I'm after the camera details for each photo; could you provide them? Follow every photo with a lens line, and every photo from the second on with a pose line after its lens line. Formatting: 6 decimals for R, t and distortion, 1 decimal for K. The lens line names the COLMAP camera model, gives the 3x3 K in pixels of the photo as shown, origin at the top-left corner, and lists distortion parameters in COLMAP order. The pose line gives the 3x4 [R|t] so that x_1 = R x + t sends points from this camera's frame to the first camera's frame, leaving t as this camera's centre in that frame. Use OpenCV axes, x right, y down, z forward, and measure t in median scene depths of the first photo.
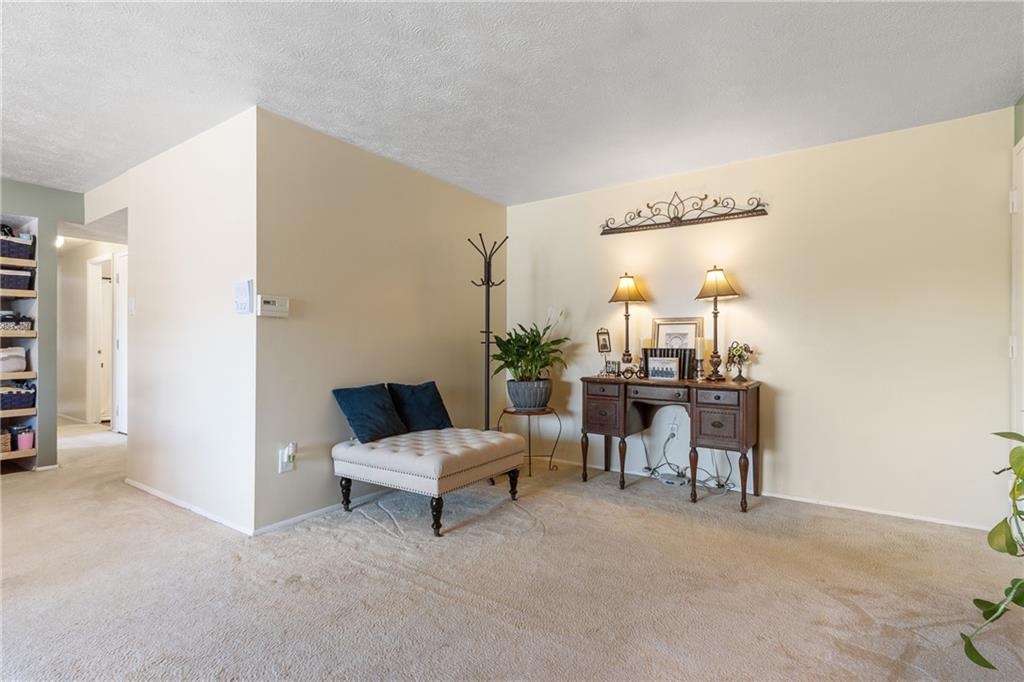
lens RADIAL K [[498.8, 0, 505.4], [0, 498.8, 346.1], [0, 0, 1]] dist [0.002864, 0.000602]
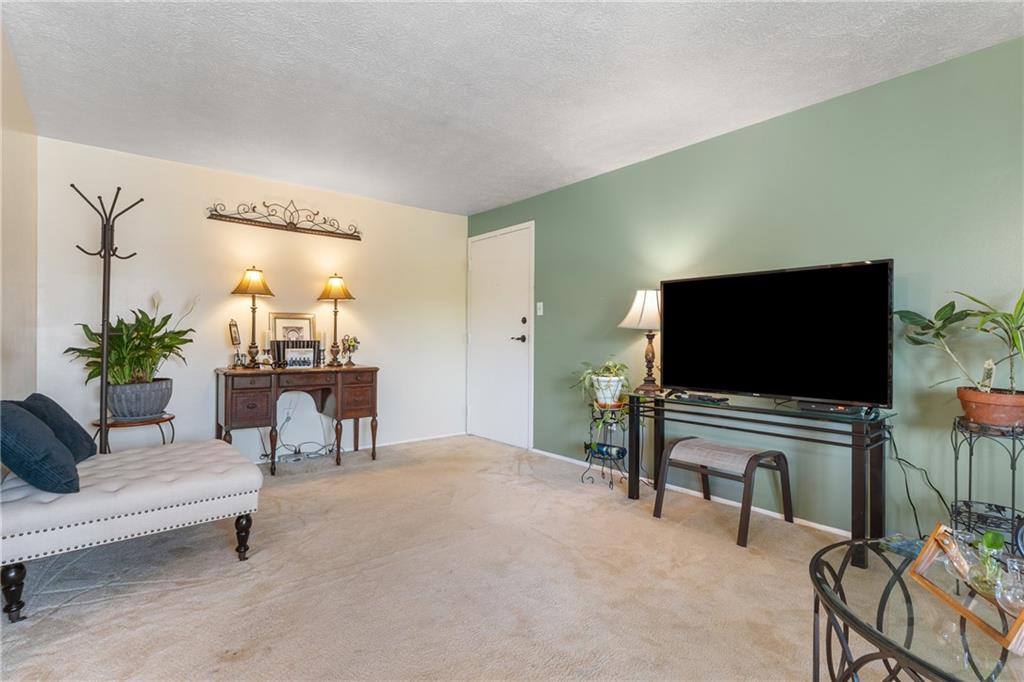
lens RADIAL K [[498.8, 0, 505.2], [0, 498.8, 341.0], [0, 0, 1]] dist [0.002864, 0.000602]
pose [[0.260521, -0.006782, 0.965444, -0.652802], [-0.003376, 0.999963, 0.007935, -0.004750], [-0.965462, -0.005327, 0.260488, 0.261872]]
